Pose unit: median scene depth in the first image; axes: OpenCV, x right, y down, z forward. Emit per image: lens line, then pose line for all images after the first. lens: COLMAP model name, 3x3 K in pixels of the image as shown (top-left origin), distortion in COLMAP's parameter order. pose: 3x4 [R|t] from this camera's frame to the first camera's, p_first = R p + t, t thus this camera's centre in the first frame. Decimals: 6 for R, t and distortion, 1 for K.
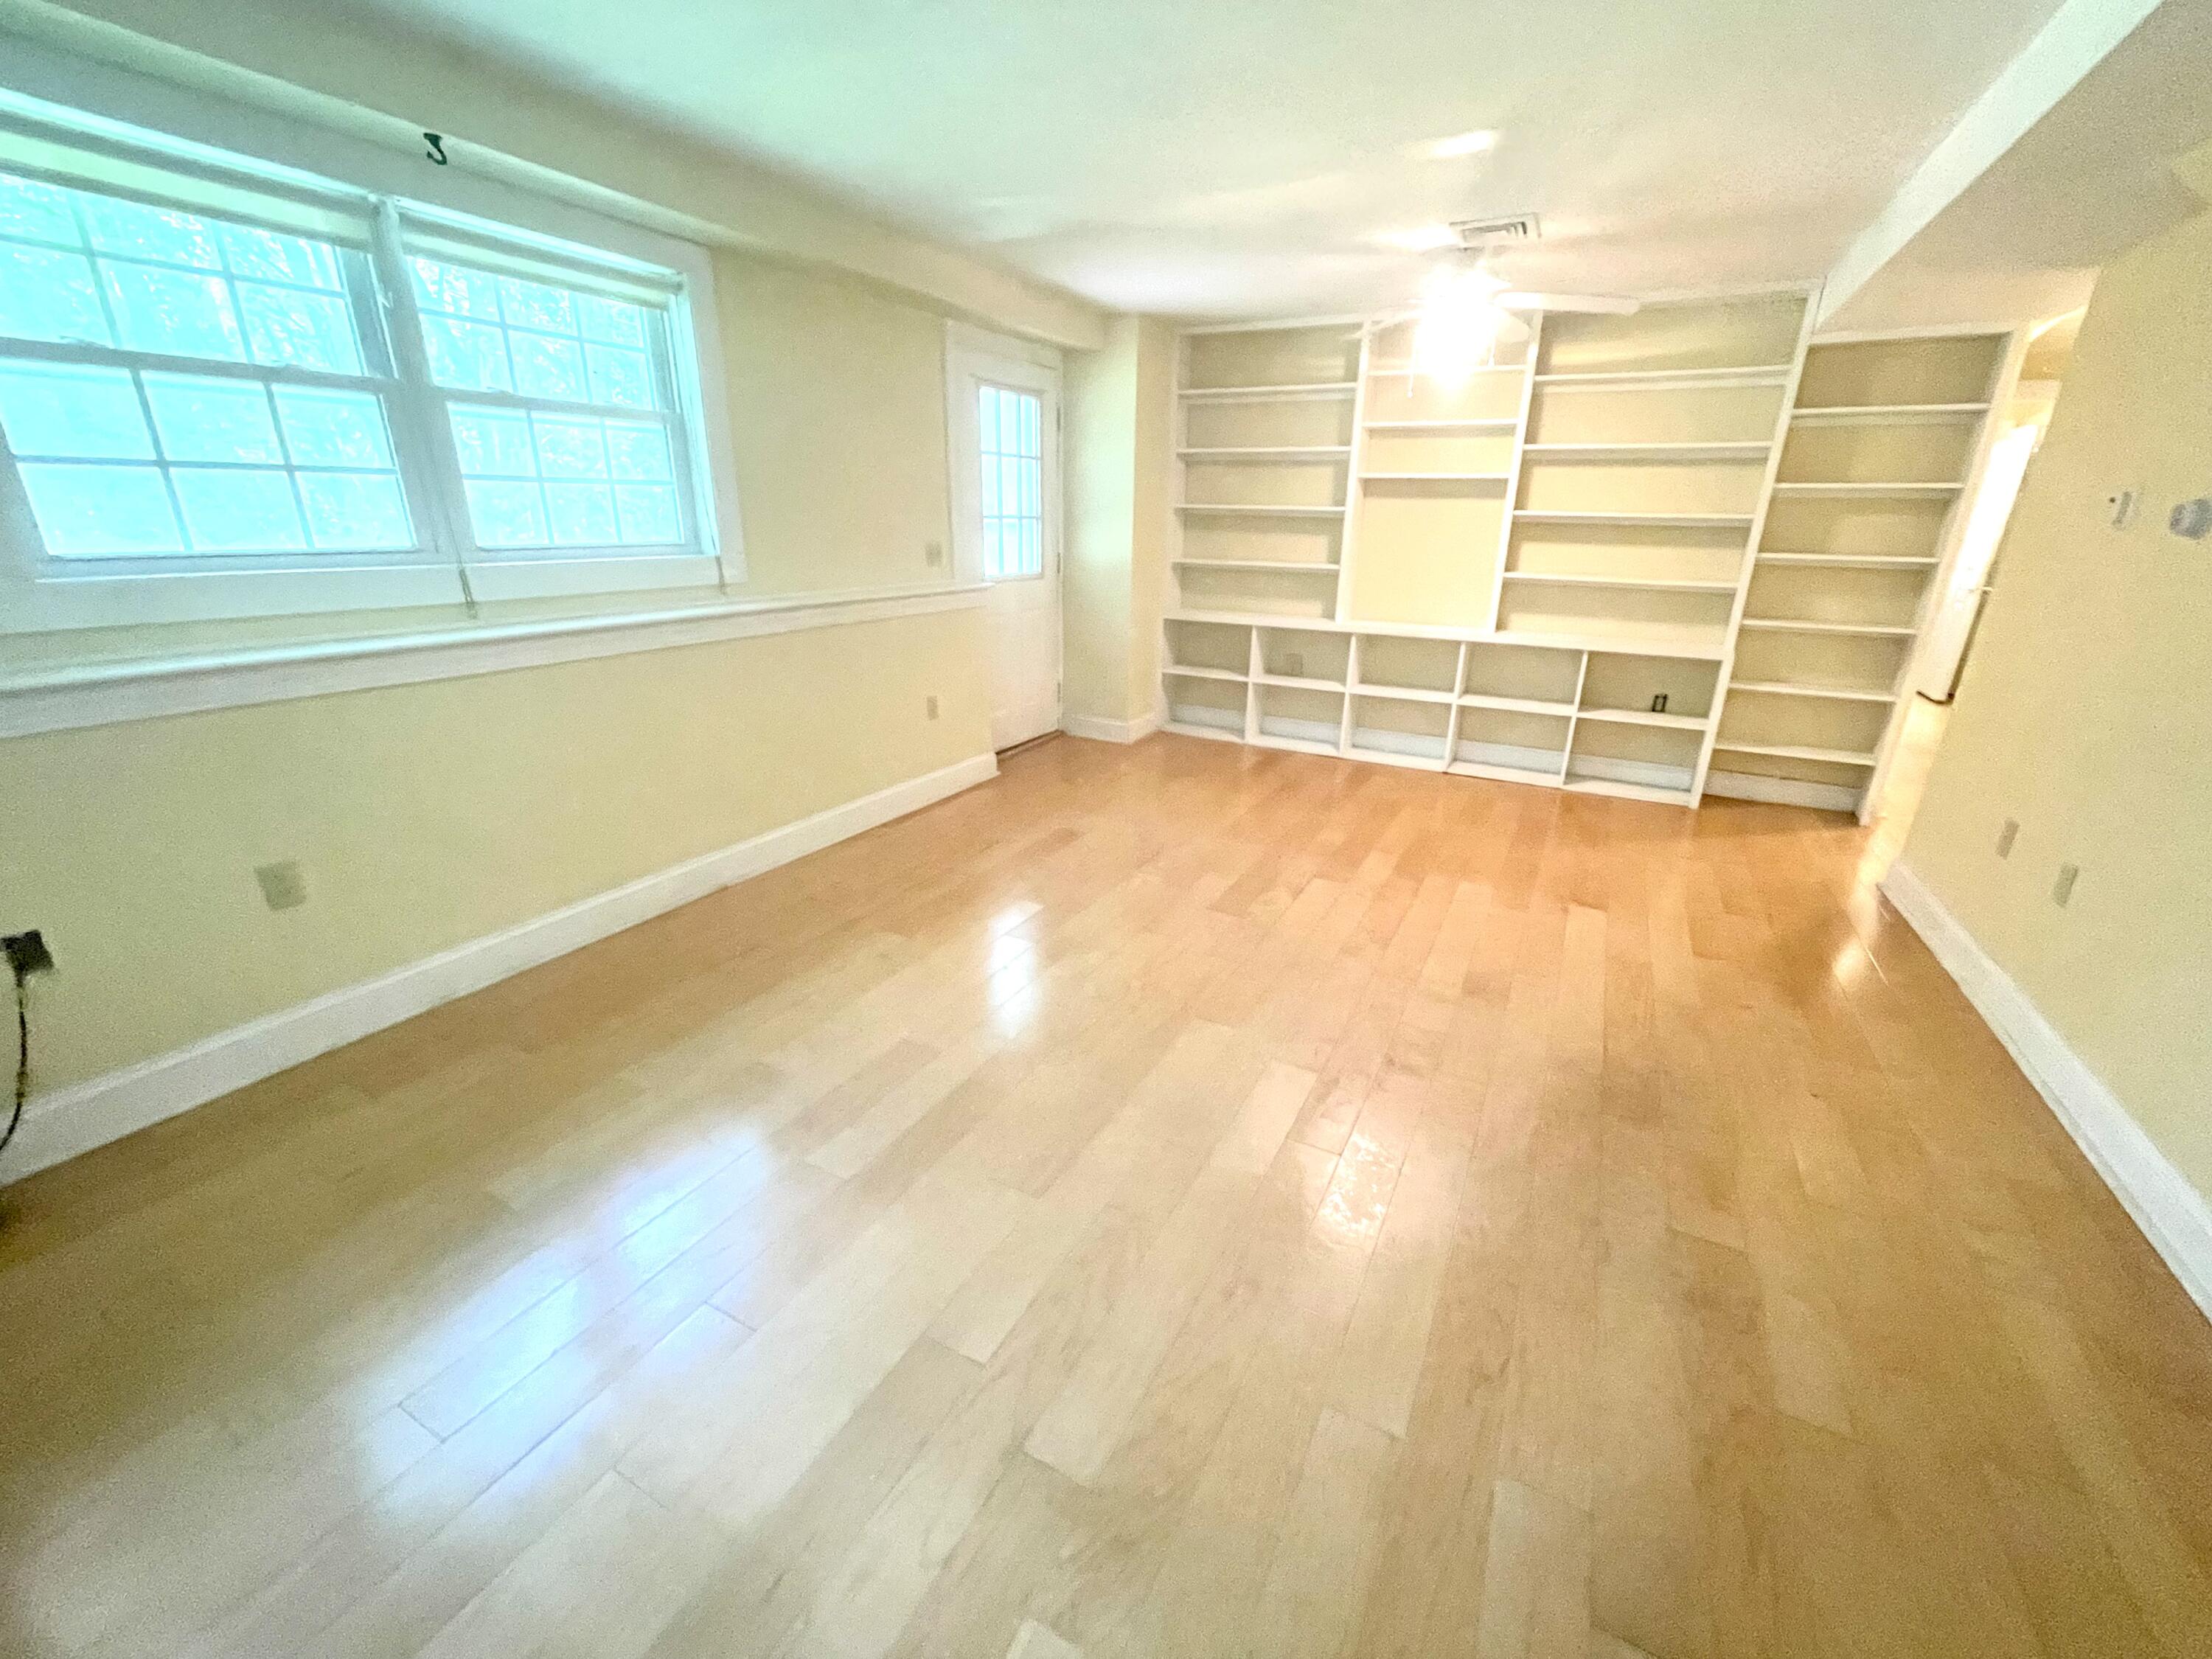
lens RADIAL K [[889.7, 0, 1103.4], [0, 889.7, 827.5], [0, 0, 1]] dist [-0.004866, -0.001112]
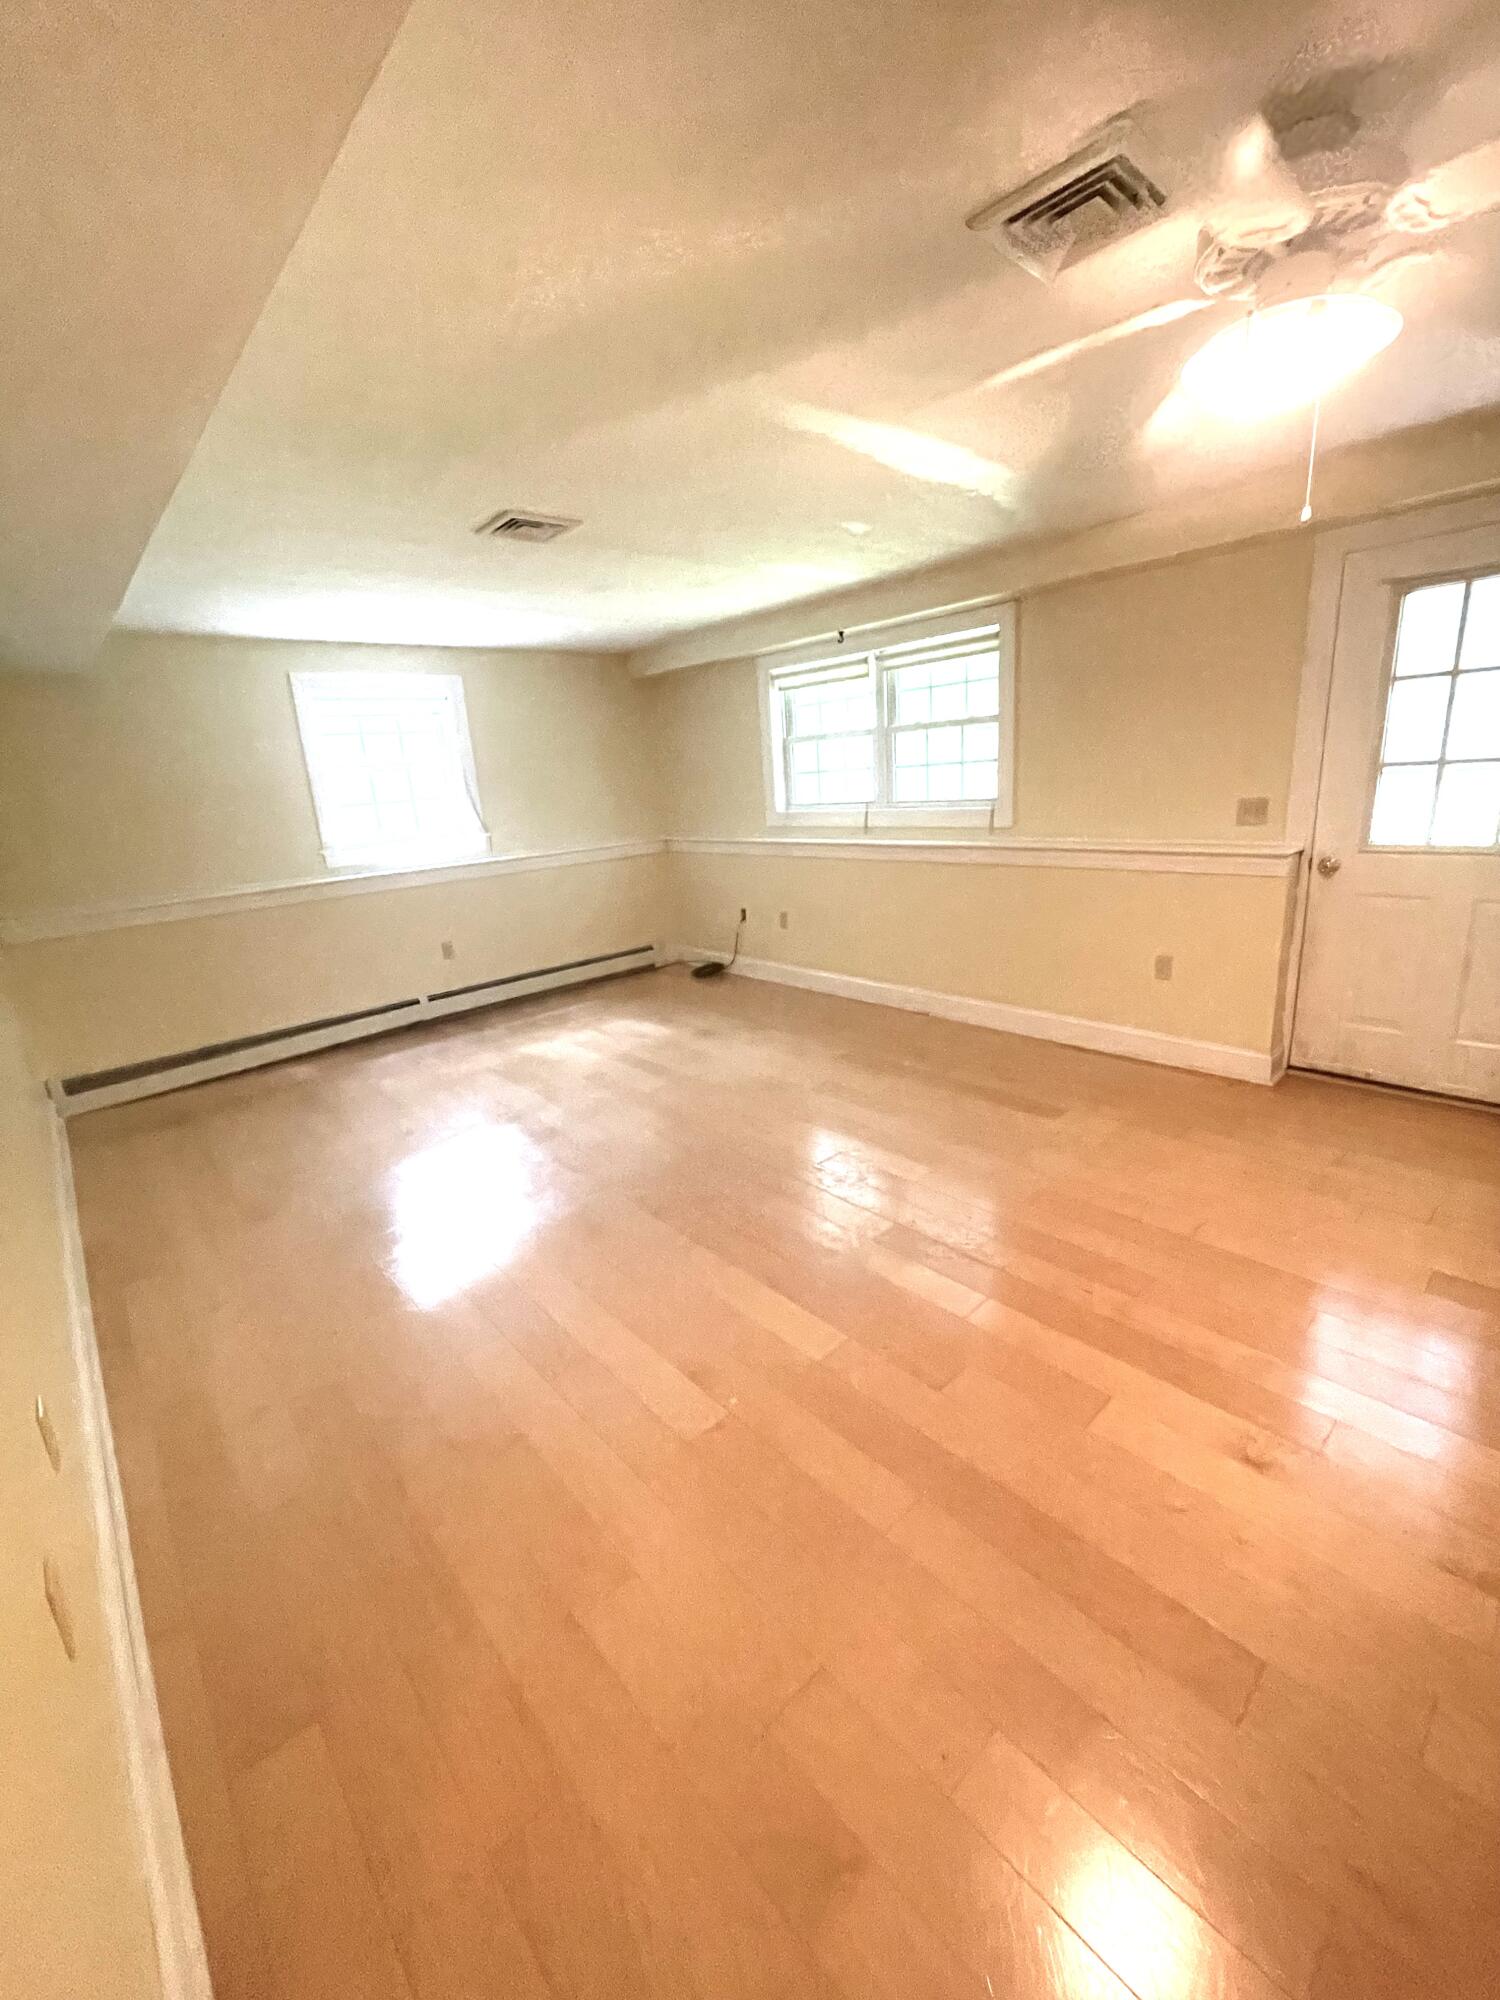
lens RADIAL K [[804.5, 0, 748.6], [0, 804.5, 996.0], [0, 0, 1]] dist [-0.004866, -0.001112]
pose [[-0.336372, 0.262074, -0.904528, 1.002850], [-0.252011, 0.900416, 0.354600, -0.402645], [0.907383, 0.347229, -0.236829, 1.074259]]
